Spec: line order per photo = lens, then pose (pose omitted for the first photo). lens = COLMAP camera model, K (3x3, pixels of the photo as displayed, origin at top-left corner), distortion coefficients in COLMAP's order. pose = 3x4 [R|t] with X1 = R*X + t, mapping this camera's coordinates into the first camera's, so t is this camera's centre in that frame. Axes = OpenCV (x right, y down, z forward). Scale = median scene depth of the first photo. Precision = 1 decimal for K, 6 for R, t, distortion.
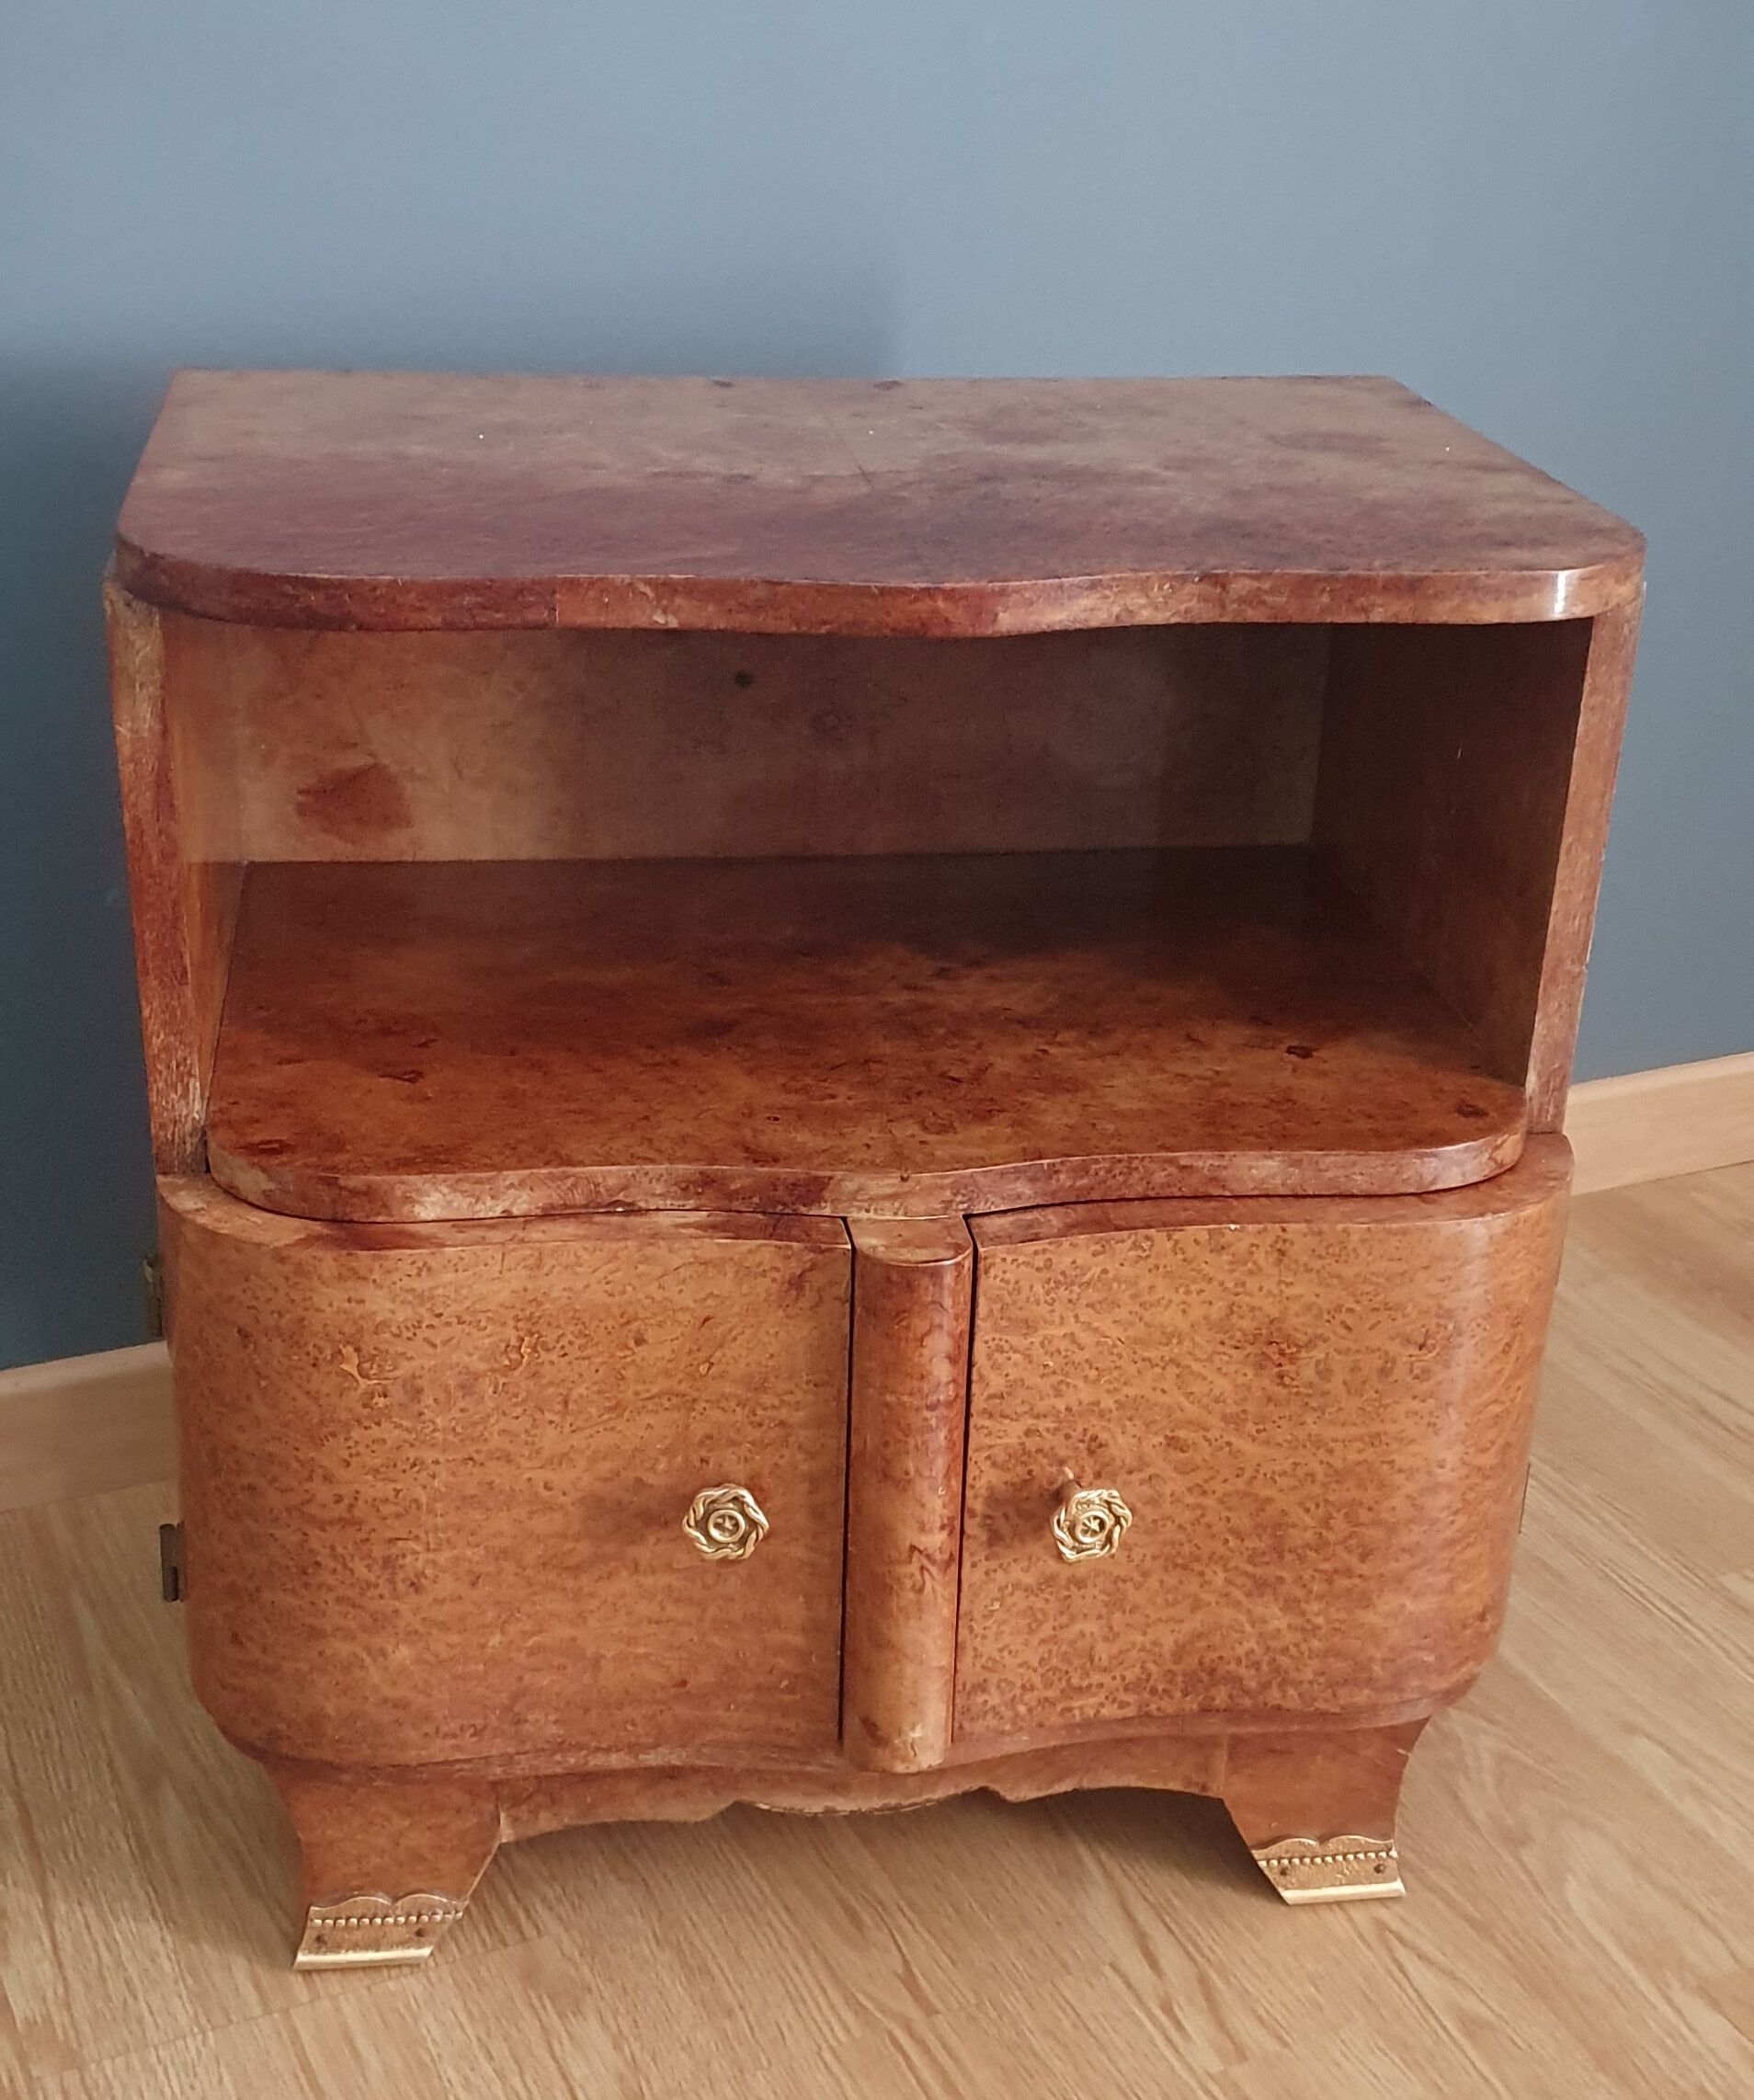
lens RADIAL K [[2864.5, 0, 865.1], [0, 2864.5, 1176.6], [0, 0, 1]] dist [0.275467, -0.897742]
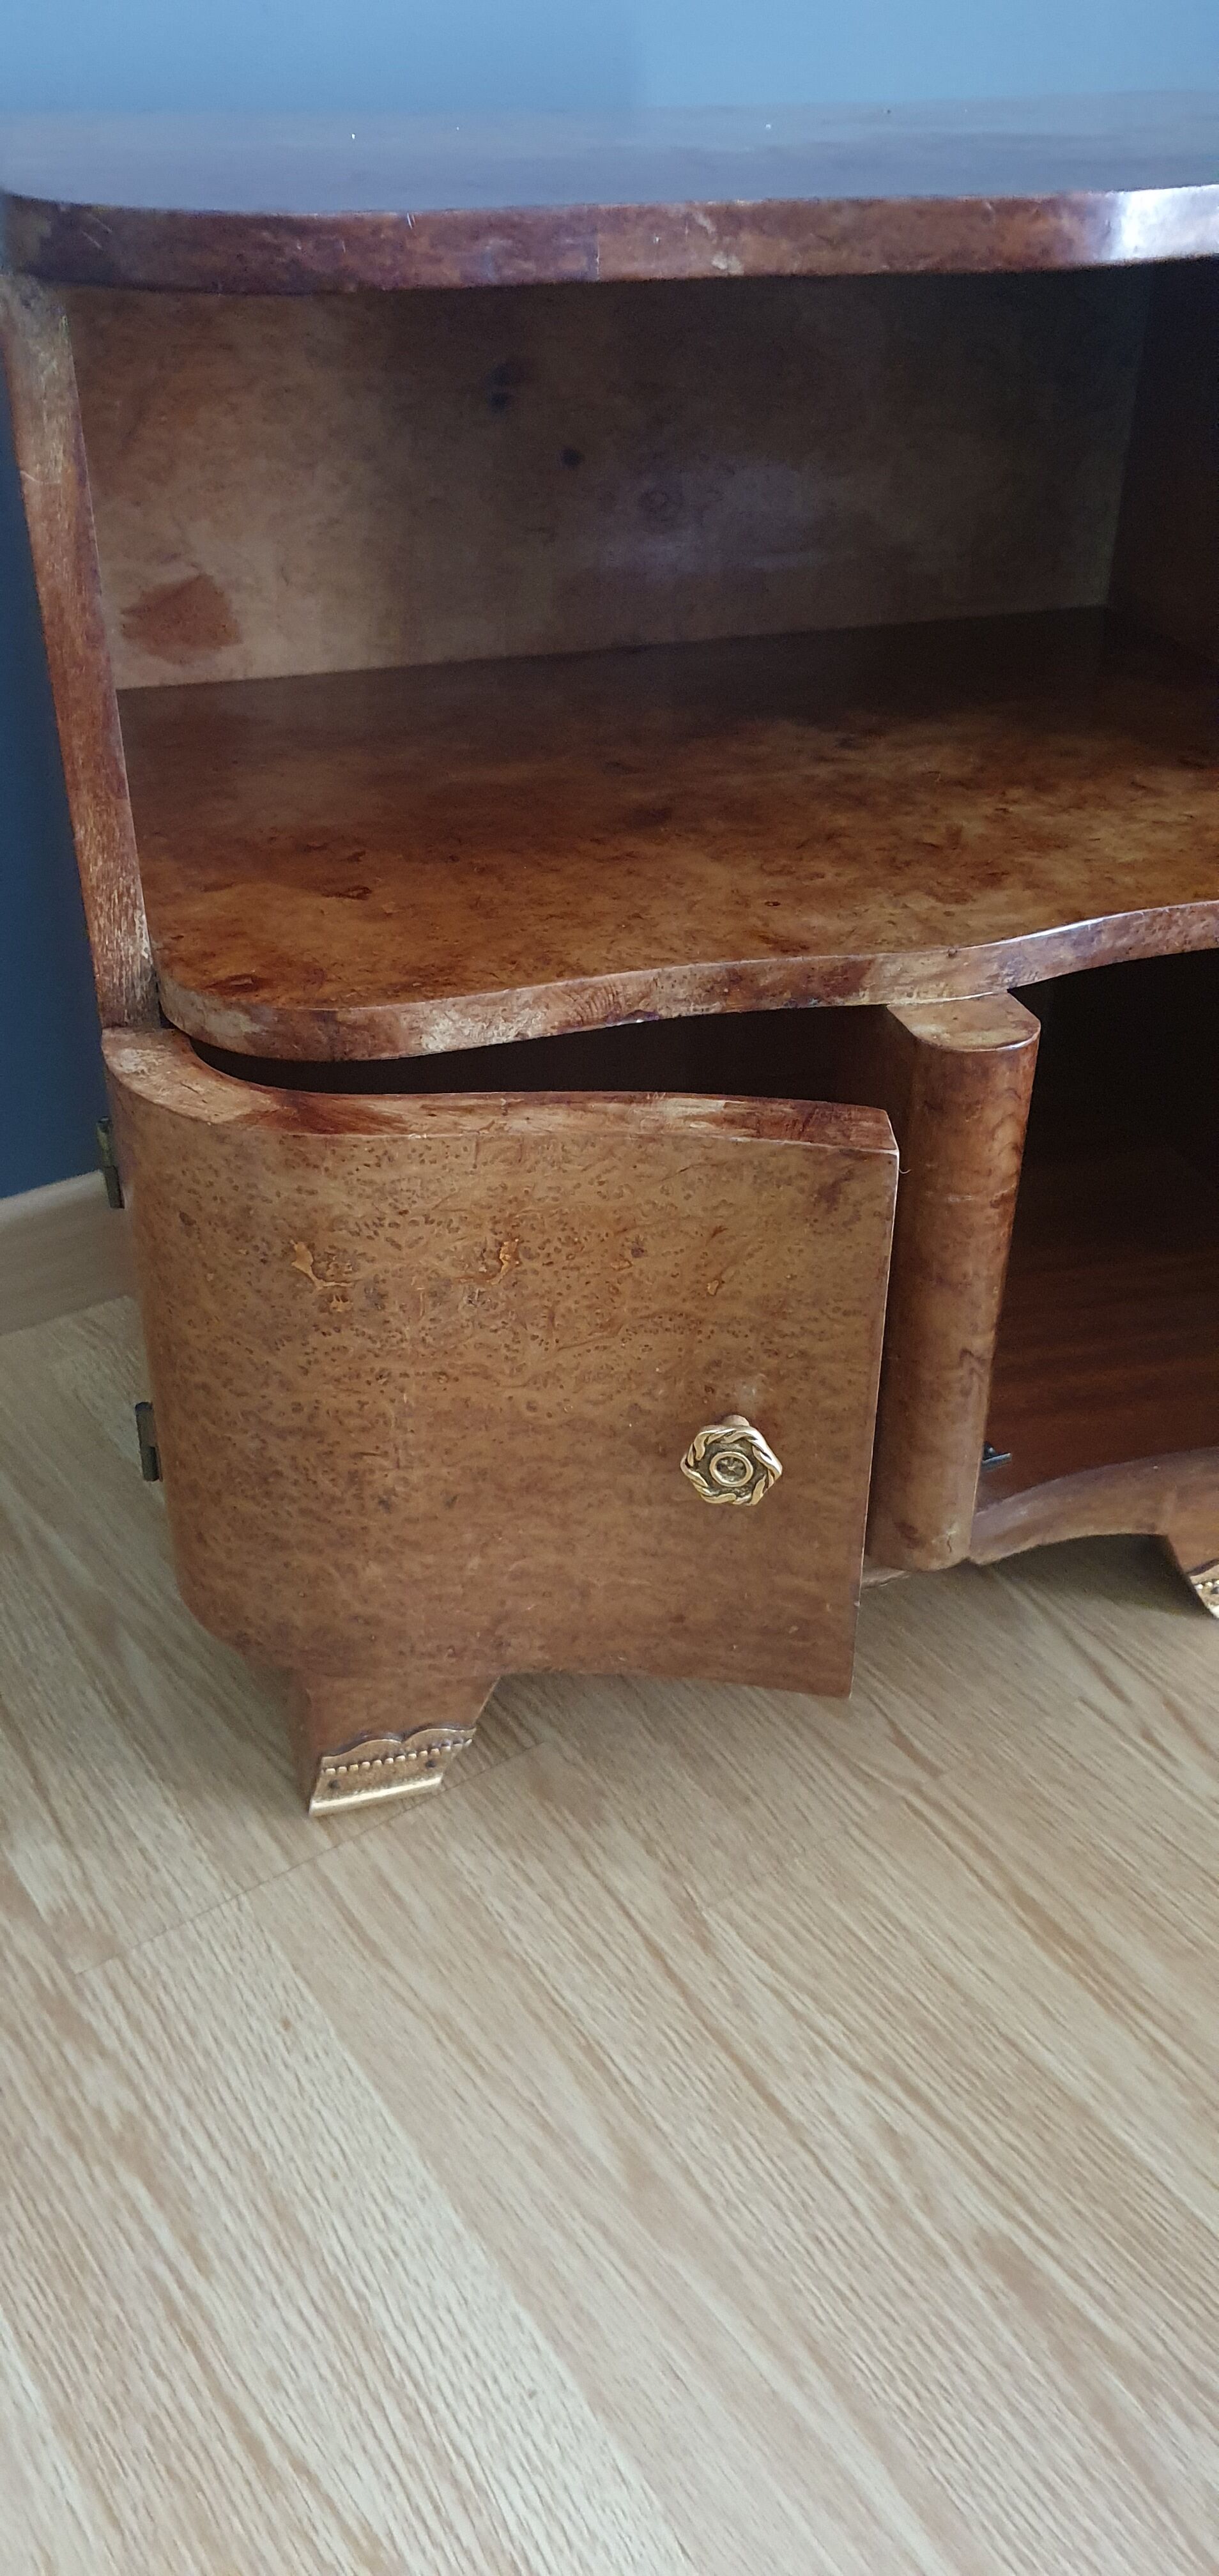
lens RADIAL K [[2015.7, 0, 599.4], [0, 2015.7, 1288.1], [0, 0, 1]] dist [0.146776, -0.360537]
pose [[0.987327, -0.107649, 0.116603, -0.173424], [0.089241, 0.984192, 0.152977, -0.003662], [-0.131228, -0.140632, 0.981327, 0.358779]]
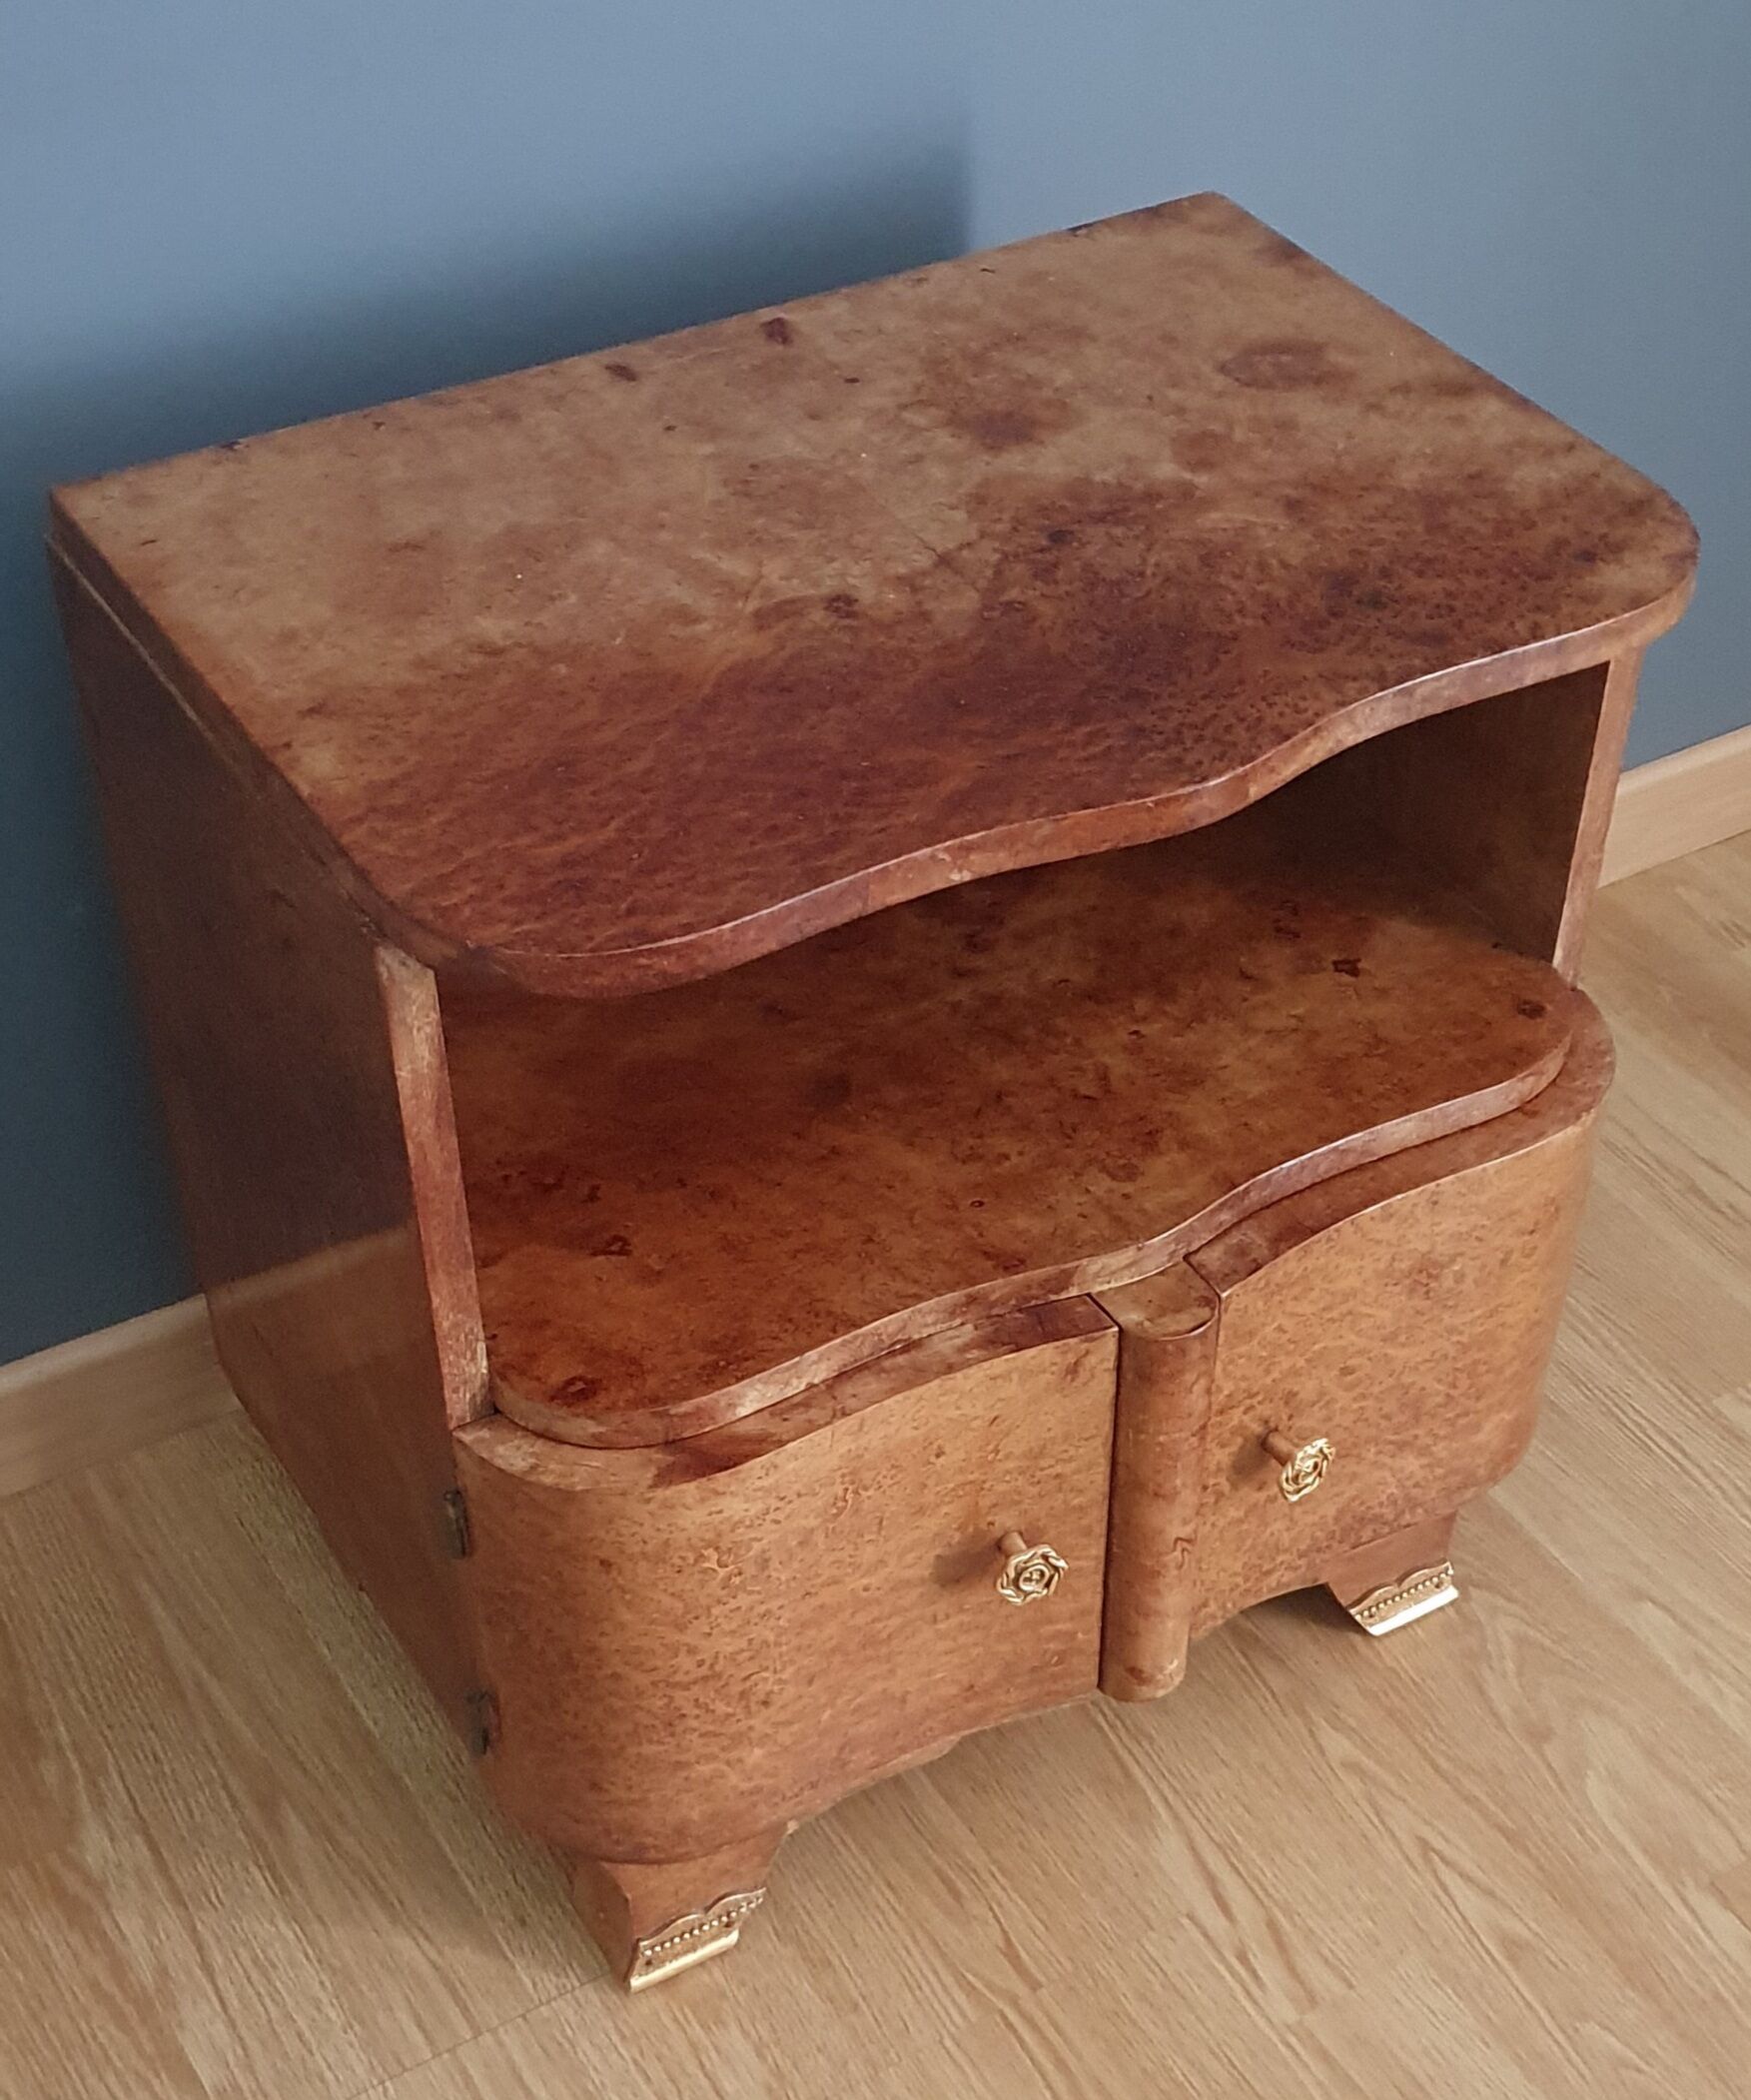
lens RADIAL K [[3127.3, 0, 958.4], [0, 3127.3, 1425.8], [0, 0, 1]] dist [0.308118, -1.307309]
pose [[0.916646, -0.292056, 0.272880, -0.374949], [0.179156, 0.910503, 0.372675, -0.374900], [-0.357300, -0.292723, 0.886933, -0.041962]]
